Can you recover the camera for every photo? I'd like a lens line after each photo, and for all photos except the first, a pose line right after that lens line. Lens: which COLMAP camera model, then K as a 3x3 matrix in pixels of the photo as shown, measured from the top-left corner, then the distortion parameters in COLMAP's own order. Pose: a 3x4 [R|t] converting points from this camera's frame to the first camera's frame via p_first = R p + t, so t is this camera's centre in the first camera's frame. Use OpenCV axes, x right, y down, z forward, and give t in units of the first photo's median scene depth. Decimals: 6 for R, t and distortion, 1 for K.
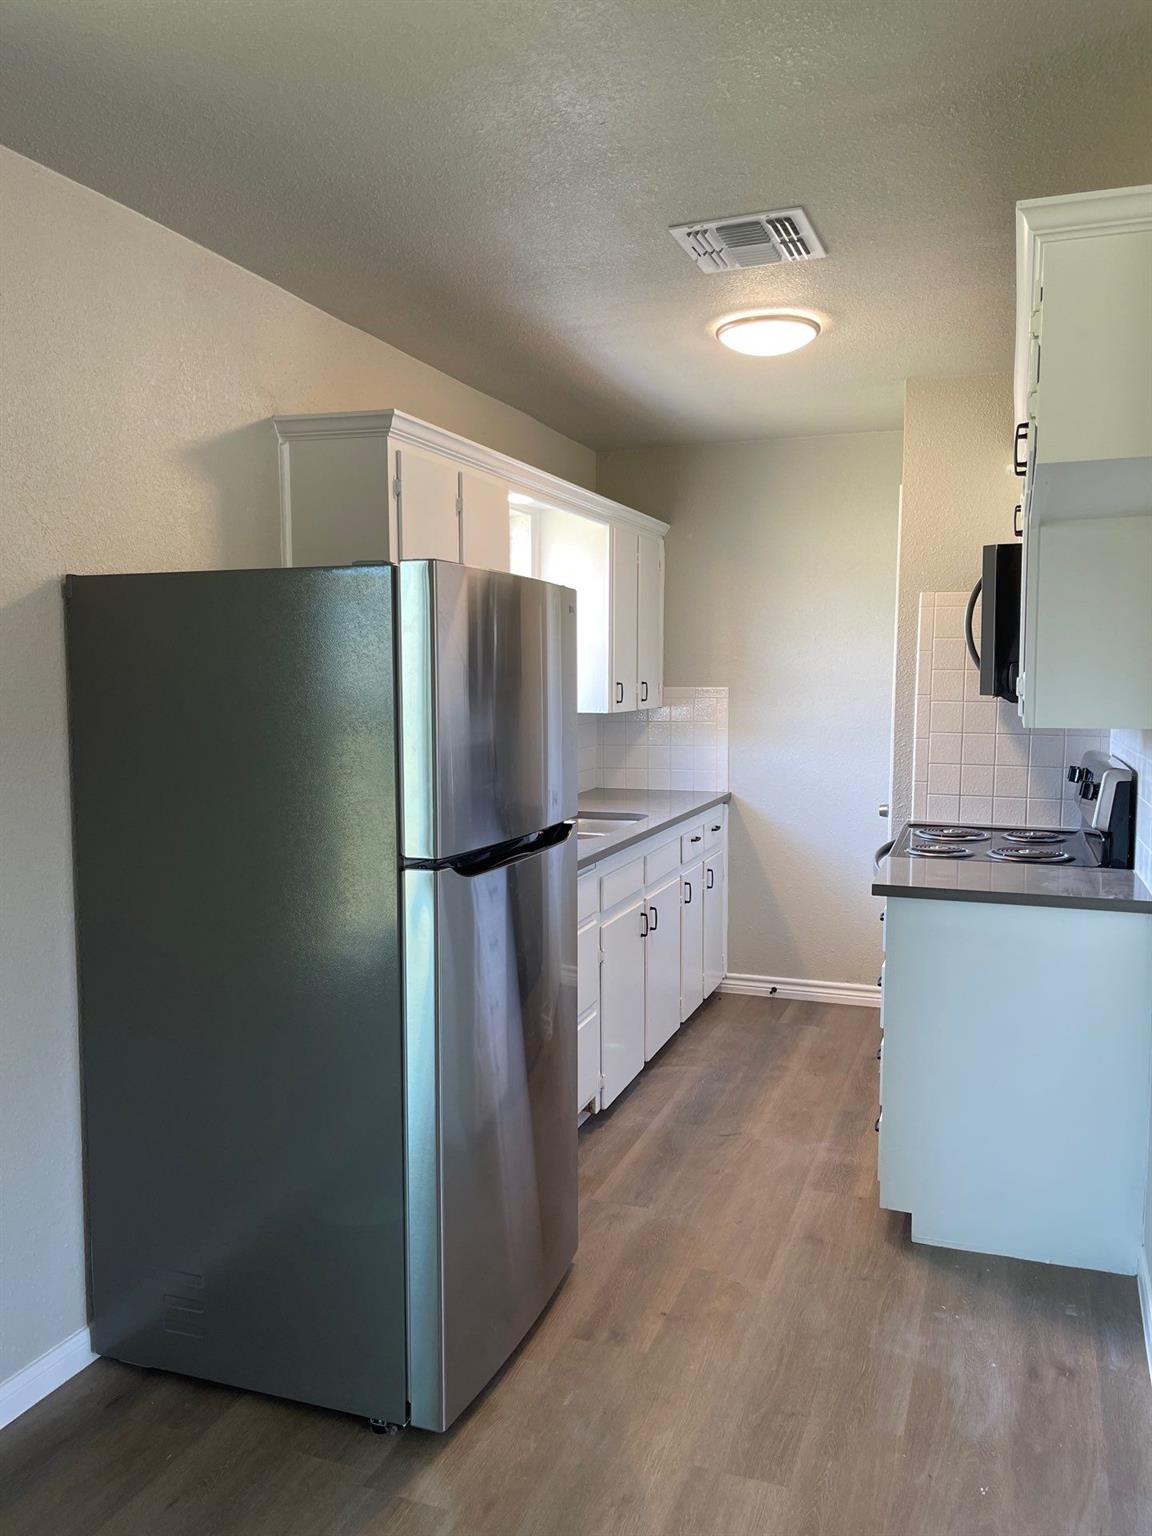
lens RADIAL K [[1138.3, 0, 576.0], [0, 1138.3, 768.0], [0, 0, 1]] dist [0.070496, -0.119981]
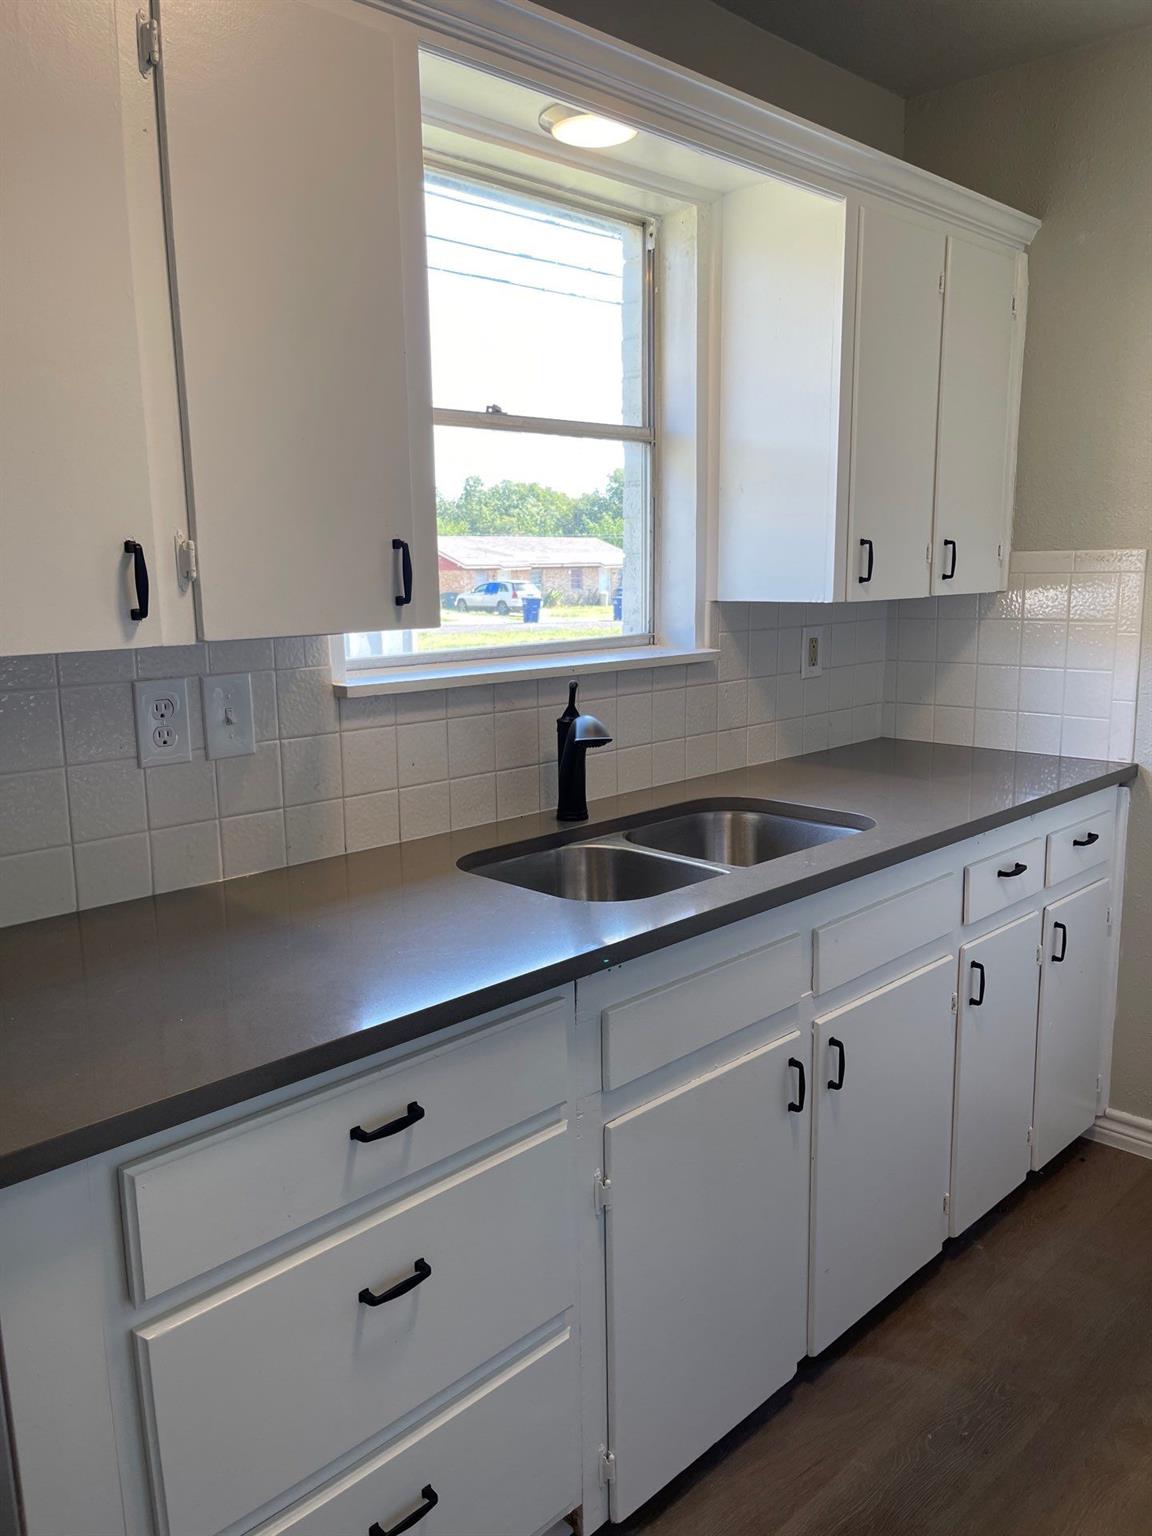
lens RADIAL K [[1138.3, 0, 576.0], [0, 1138.3, 768.0], [0, 0, 1]] dist [0.070496, -0.119981]
pose [[0.903932, 0.064380, -0.422802, 0.142668], [-0.022313, 0.994358, 0.103707, -0.026164], [0.427093, -0.084310, 0.900268, 0.502676]]
